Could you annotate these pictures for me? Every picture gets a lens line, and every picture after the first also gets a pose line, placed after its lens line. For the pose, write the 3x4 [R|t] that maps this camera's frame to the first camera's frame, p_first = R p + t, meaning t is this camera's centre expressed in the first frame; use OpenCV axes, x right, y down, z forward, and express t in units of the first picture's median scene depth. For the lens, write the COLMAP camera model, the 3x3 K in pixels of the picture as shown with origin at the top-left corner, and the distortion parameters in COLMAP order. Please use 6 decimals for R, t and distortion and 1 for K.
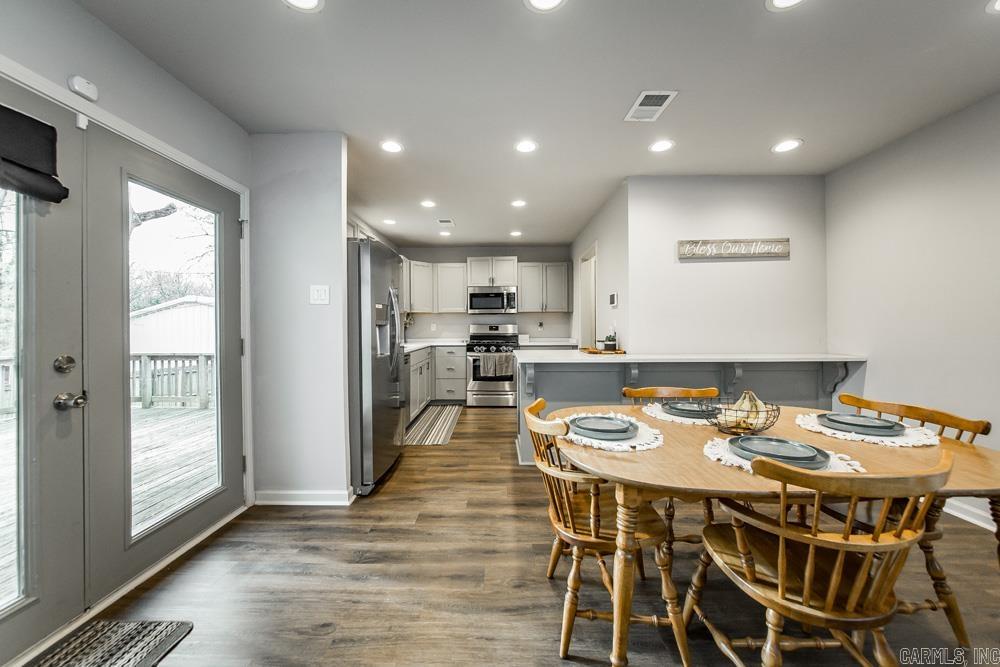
lens RADIAL K [[363.8, 0, 498.6], [0, 363.8, 323.4], [0, 0, 1]] dist [-0.019048, 0.002857]
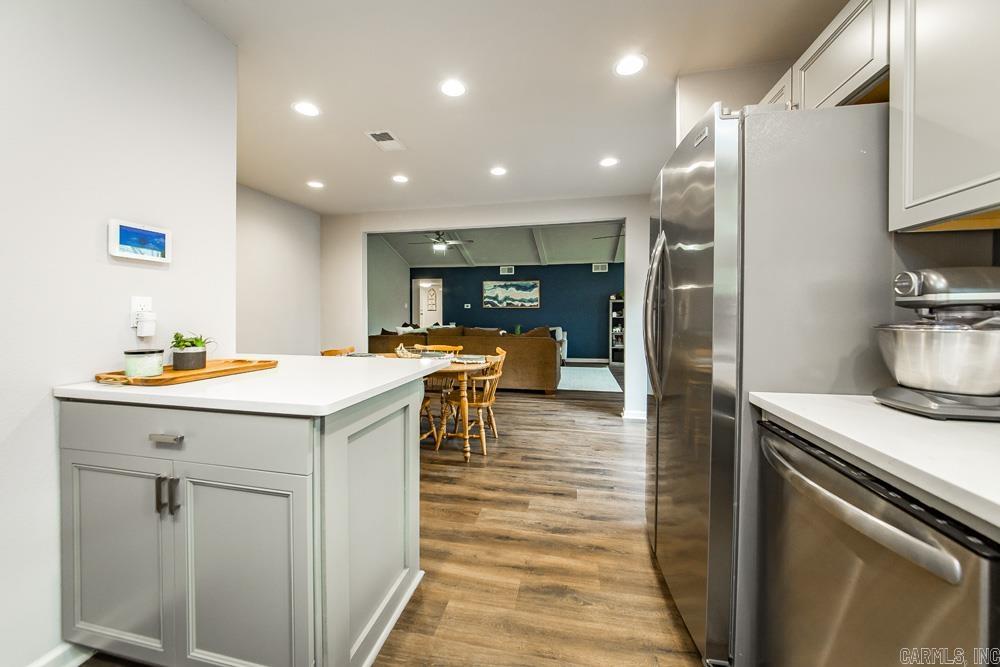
lens RADIAL K [[363.8, 0, 498.6], [0, 363.8, 323.4], [0, 0, 1]] dist [-0.019048, 0.002857]
pose [[-0.979824, -0.001064, 0.199858, -0.149008], [0.001672, 0.999907, 0.013521, 0.018699], [-0.199854, 0.013582, -0.979732, 1.454259]]
